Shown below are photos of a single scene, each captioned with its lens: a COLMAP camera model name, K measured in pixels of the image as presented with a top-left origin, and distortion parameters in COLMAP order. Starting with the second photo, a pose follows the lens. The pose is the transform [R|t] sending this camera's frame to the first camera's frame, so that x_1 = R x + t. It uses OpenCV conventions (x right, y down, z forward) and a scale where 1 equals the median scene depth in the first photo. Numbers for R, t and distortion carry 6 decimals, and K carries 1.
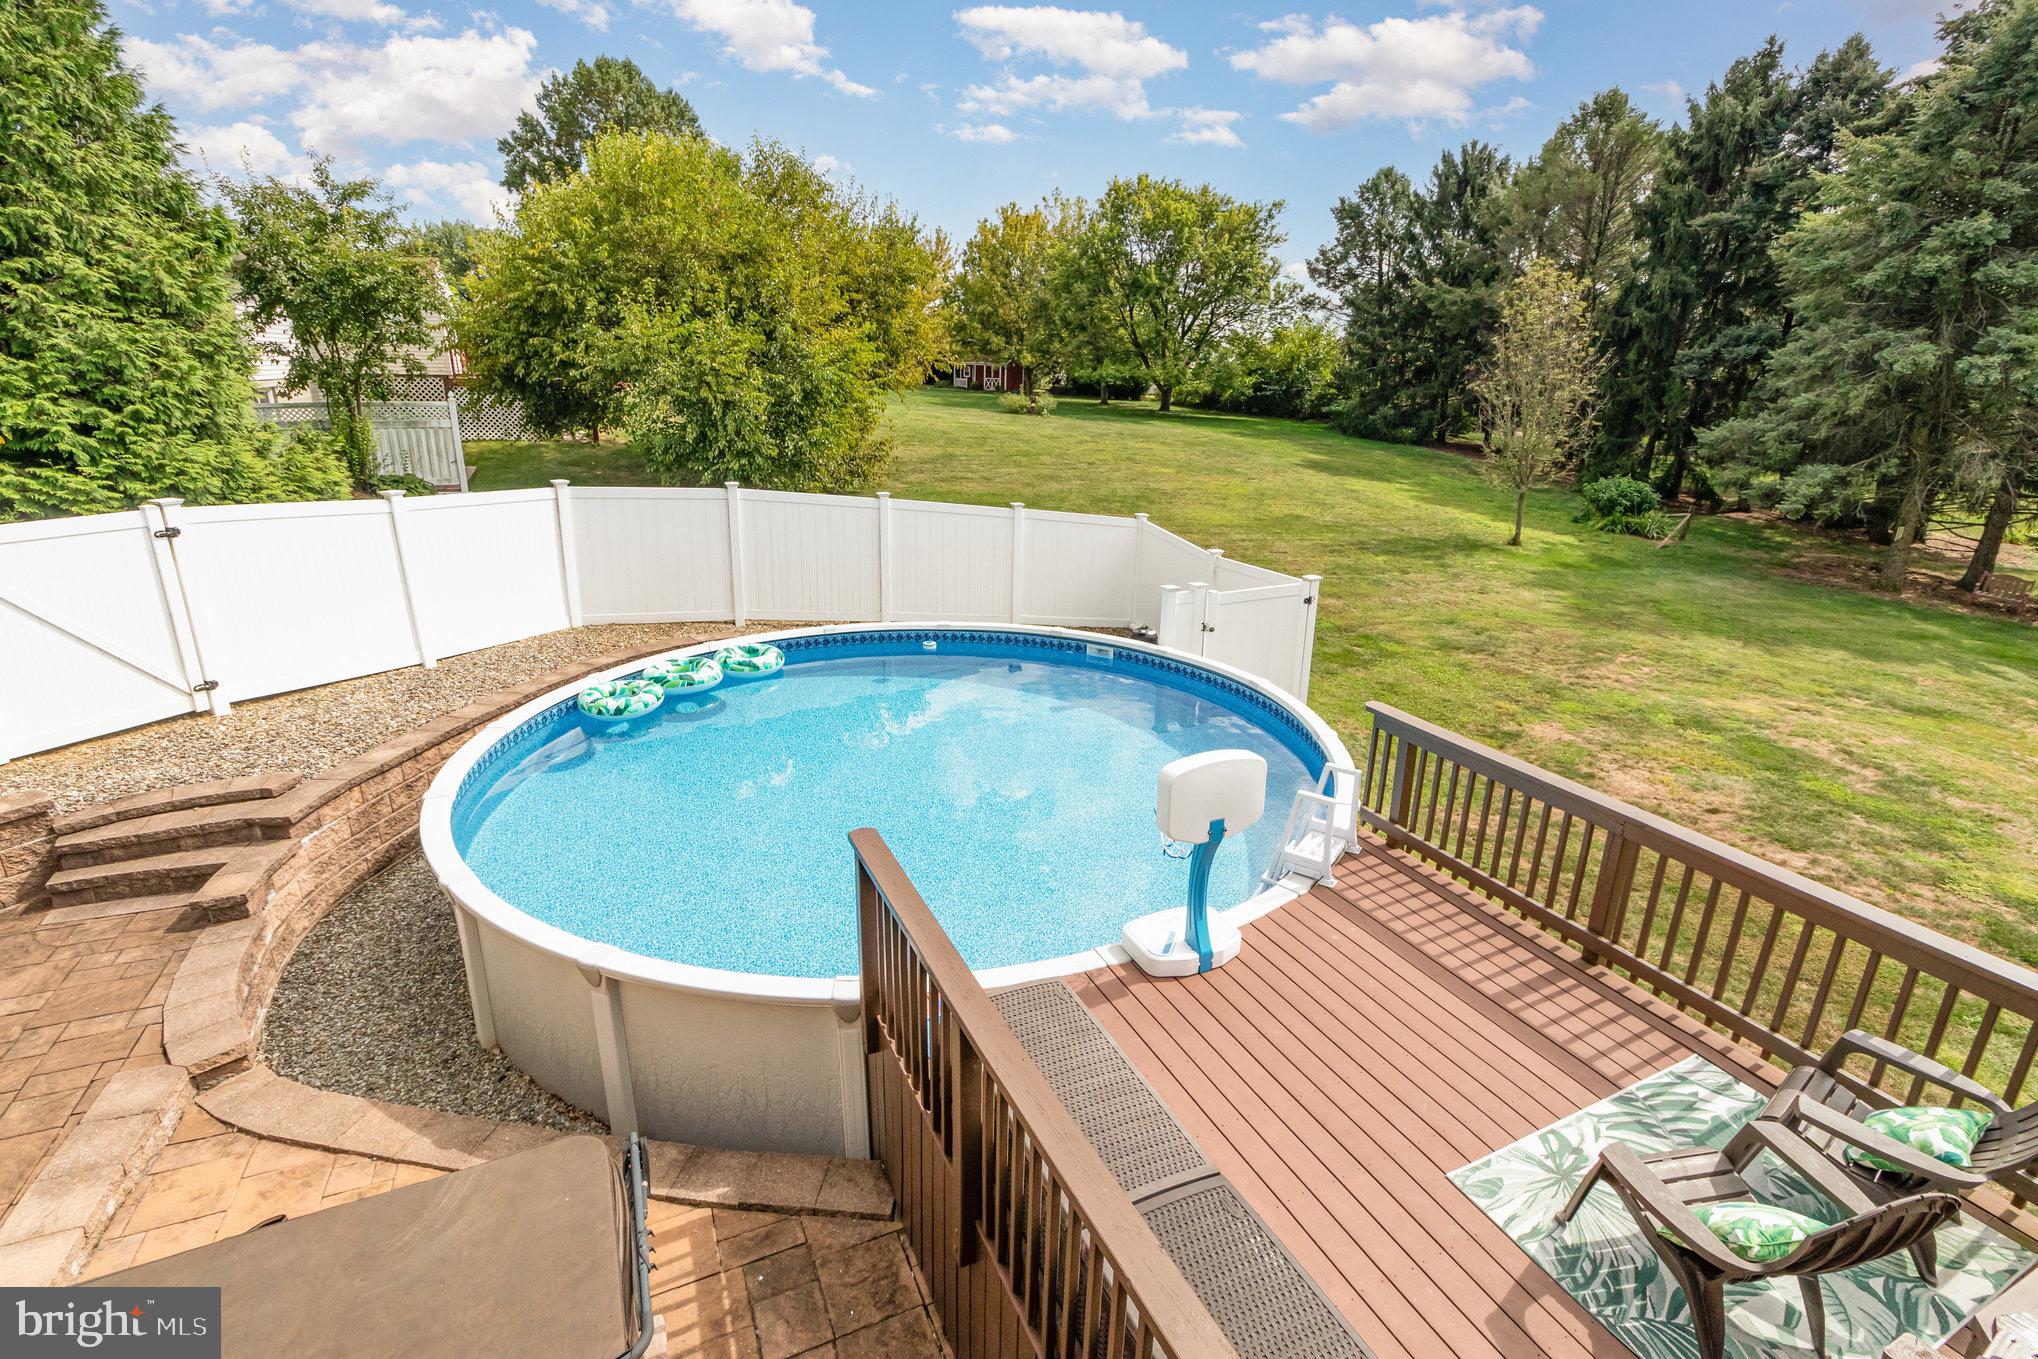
lens RADIAL K [[945.3, 0, 1025.6], [0, 945.3, 657.1], [0, 0, 1]] dist [0.003057, 0.001332]
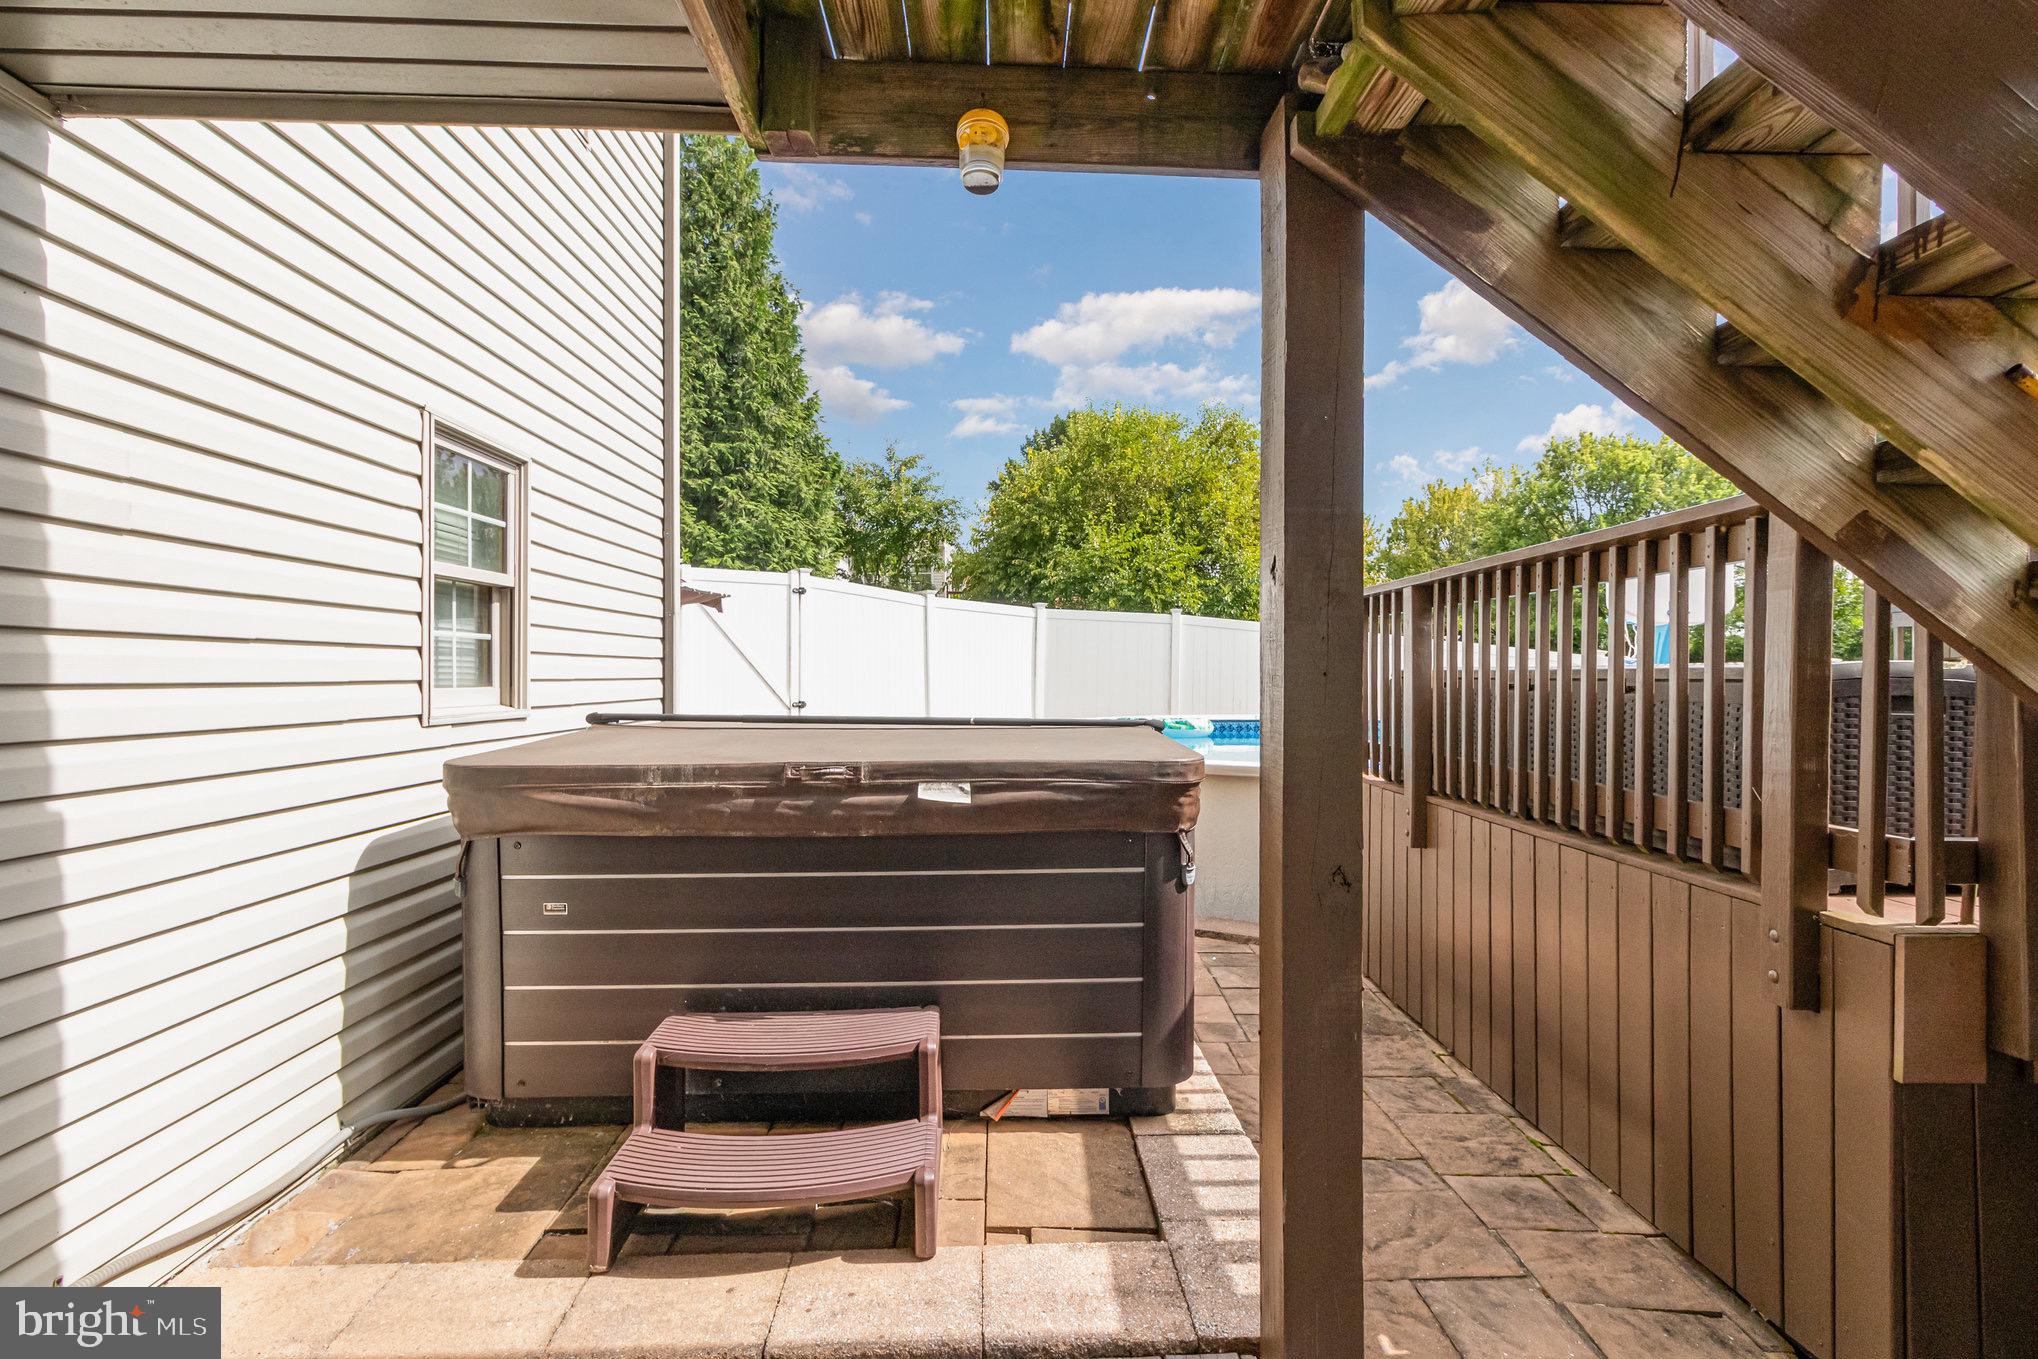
lens RADIAL K [[978.4, 0, 1019.0], [0, 978.4, 679.5], [0, 0, 1]] dist [-0.000748, 0.000305]
pose [[0.912636, -0.018521, -0.408353, -0.002942], [-0.107886, 0.952639, -0.284324, 0.163146], [0.394279, 0.303540, 0.867414, -0.044927]]
